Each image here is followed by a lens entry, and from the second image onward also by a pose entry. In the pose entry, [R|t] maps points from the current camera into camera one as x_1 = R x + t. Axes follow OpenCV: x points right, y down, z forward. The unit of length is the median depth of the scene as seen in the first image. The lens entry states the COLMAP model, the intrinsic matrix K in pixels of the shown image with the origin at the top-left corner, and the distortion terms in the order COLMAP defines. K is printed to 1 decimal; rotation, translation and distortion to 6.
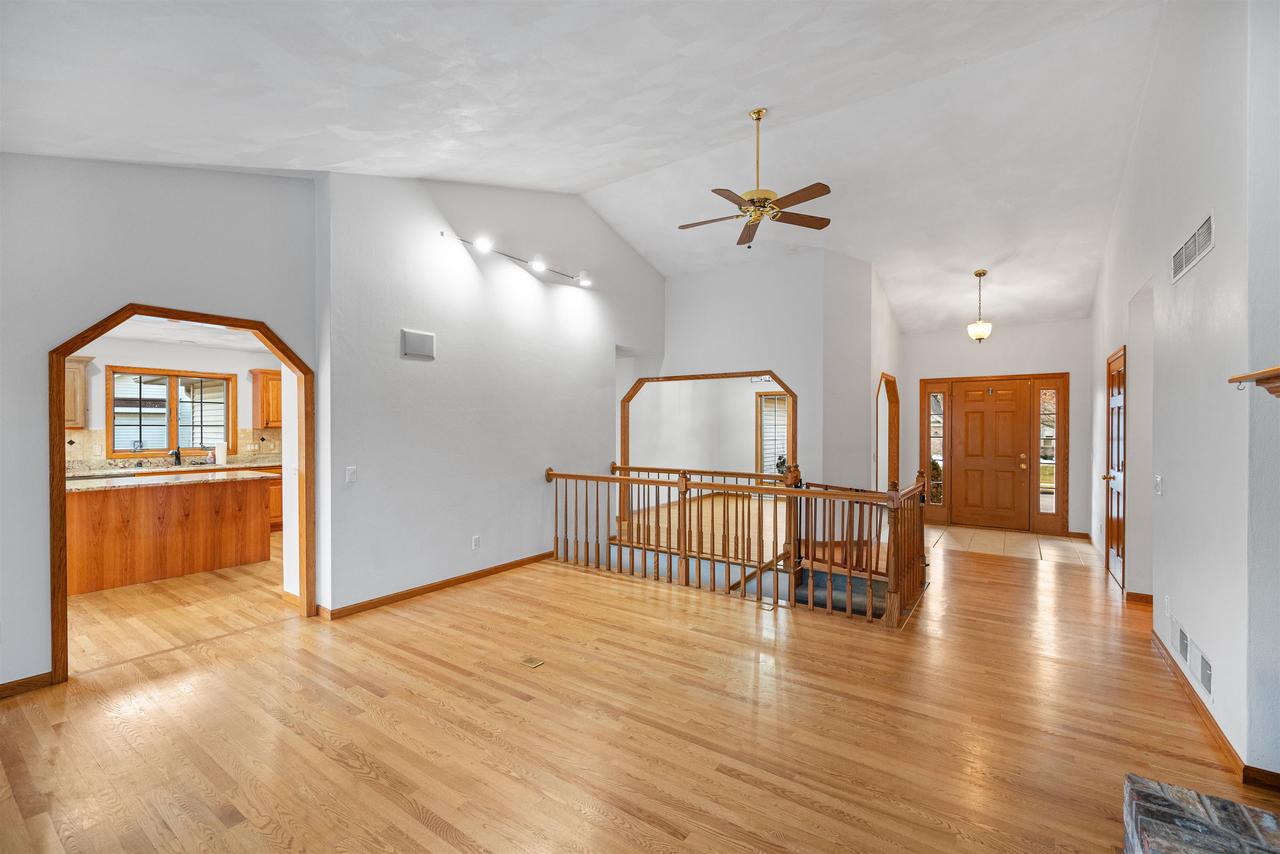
lens RADIAL K [[534.5, 0, 636.8], [0, 534.5, 425.2], [0, 0, 1]] dist [-0.007658, -0.000052]
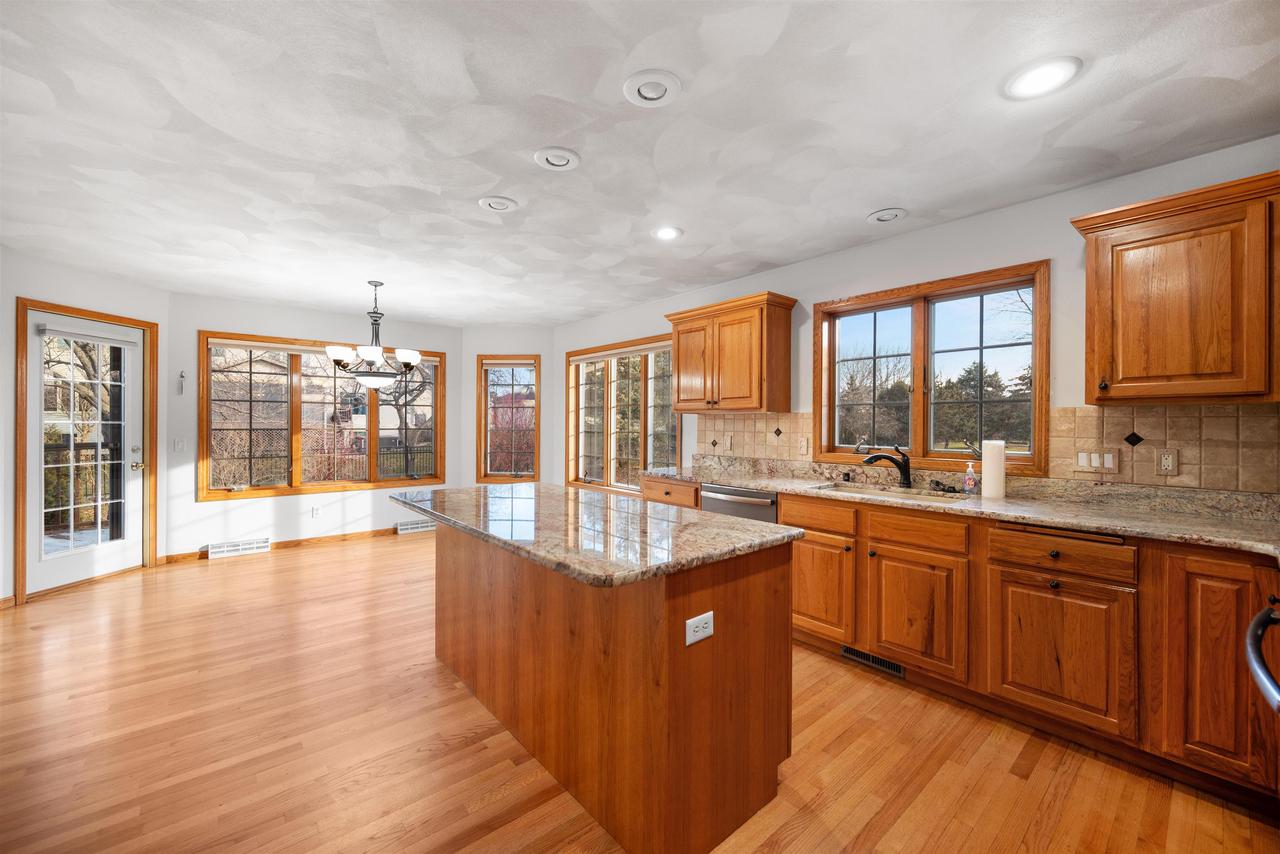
lens RADIAL K [[501.6, 0, 643.4], [0, 501.6, 423.3], [0, 0, 1]] dist [-0.000405, -0.000020]
pose [[-0.242993, -0.000892, -0.970028, -0.471445], [-0.001523, 0.999999, -0.000538, 0.024733], [0.970027, 0.001347, -0.242994, 1.107735]]
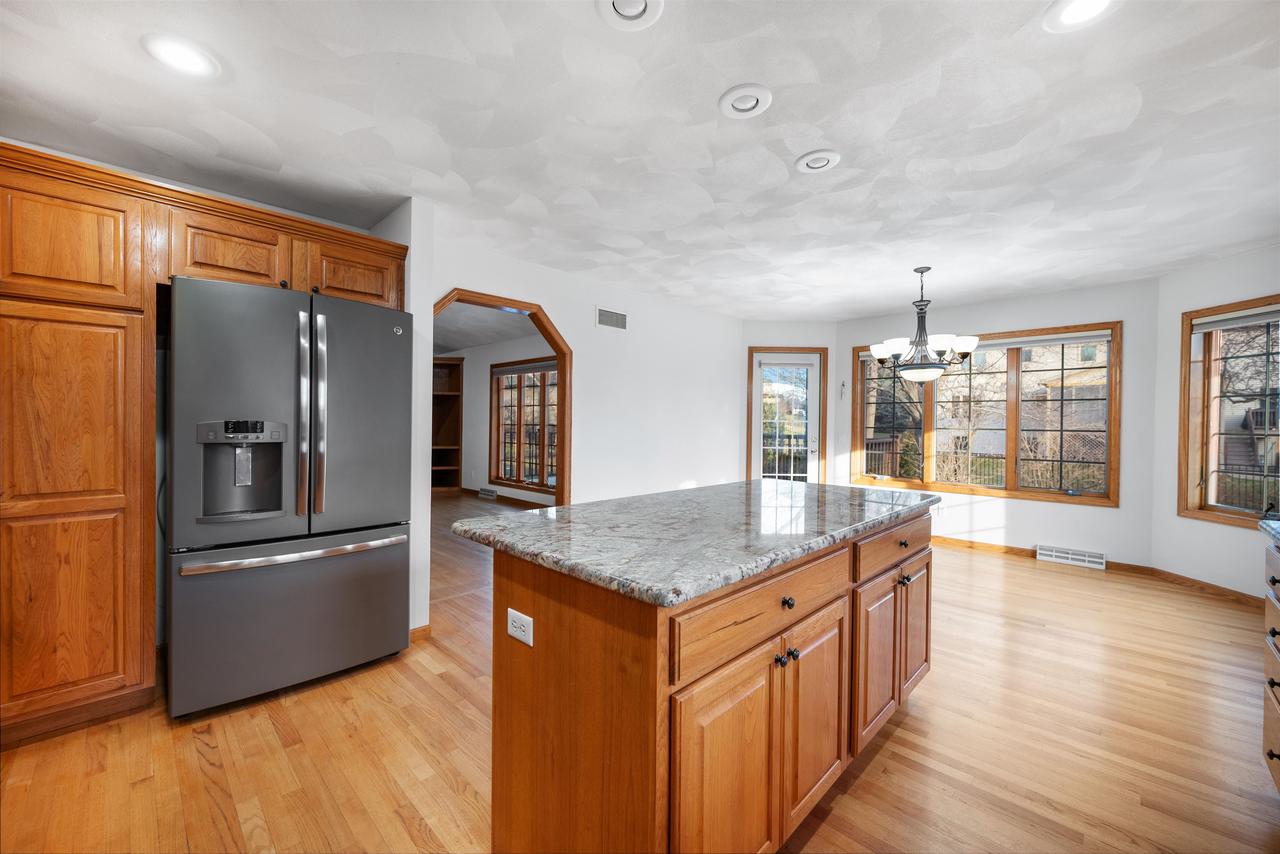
lens RADIAL K [[501.6, 0, 637.9], [0, 501.6, 425.1], [0, 0, 1]] dist [-0.000405, -0.000020]
pose [[-0.986241, -0.010762, 0.164965, -0.840866], [-0.010680, 0.999942, 0.001381, 0.037096], [-0.164970, -0.000399, -0.986299, 1.303329]]
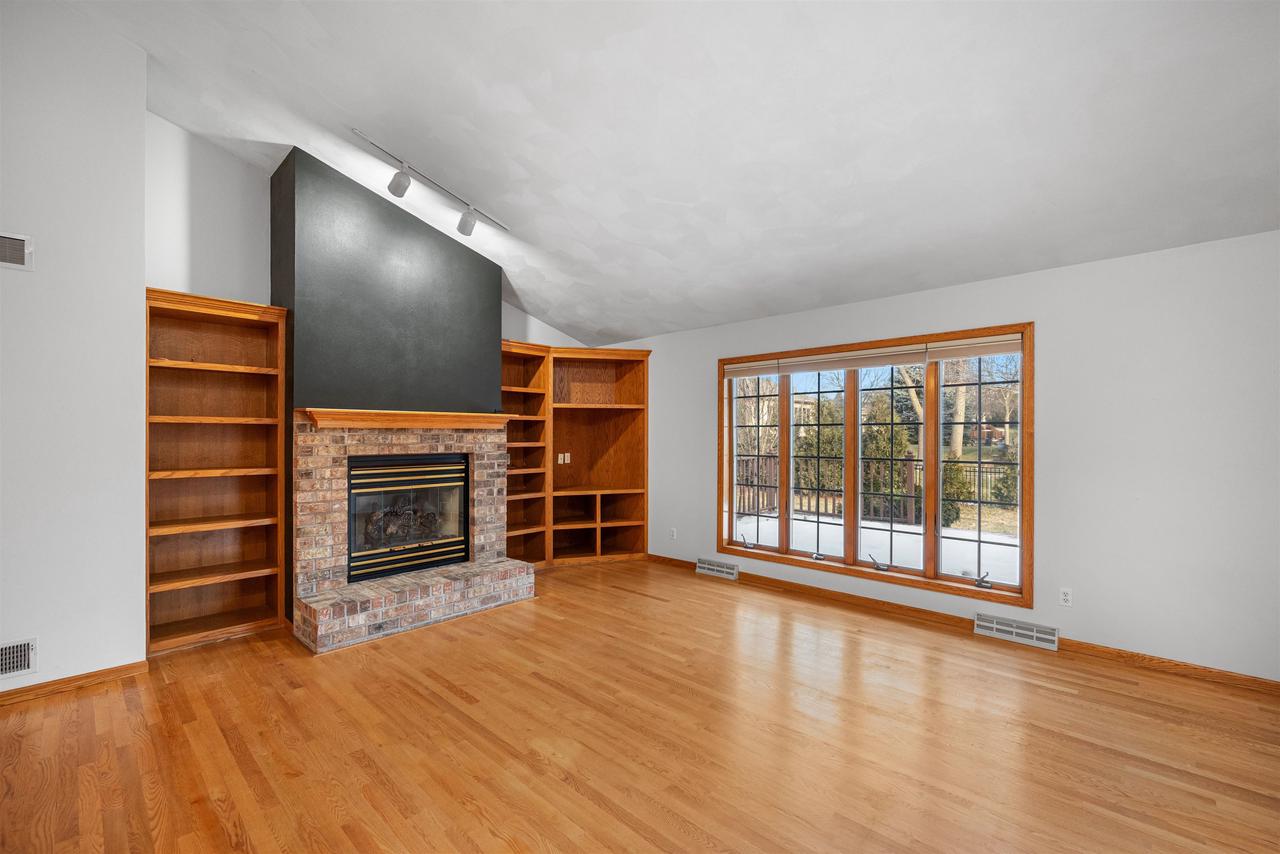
lens RADIAL K [[534.5, 0, 641.7], [0, 534.5, 434.6], [0, 0, 1]] dist [-0.007658, -0.000052]
pose [[-0.989172, -0.002312, 0.146741, -0.170116], [-0.002958, 0.999987, -0.004190, 0.007194], [-0.146729, -0.004578, -0.989166, 0.897844]]
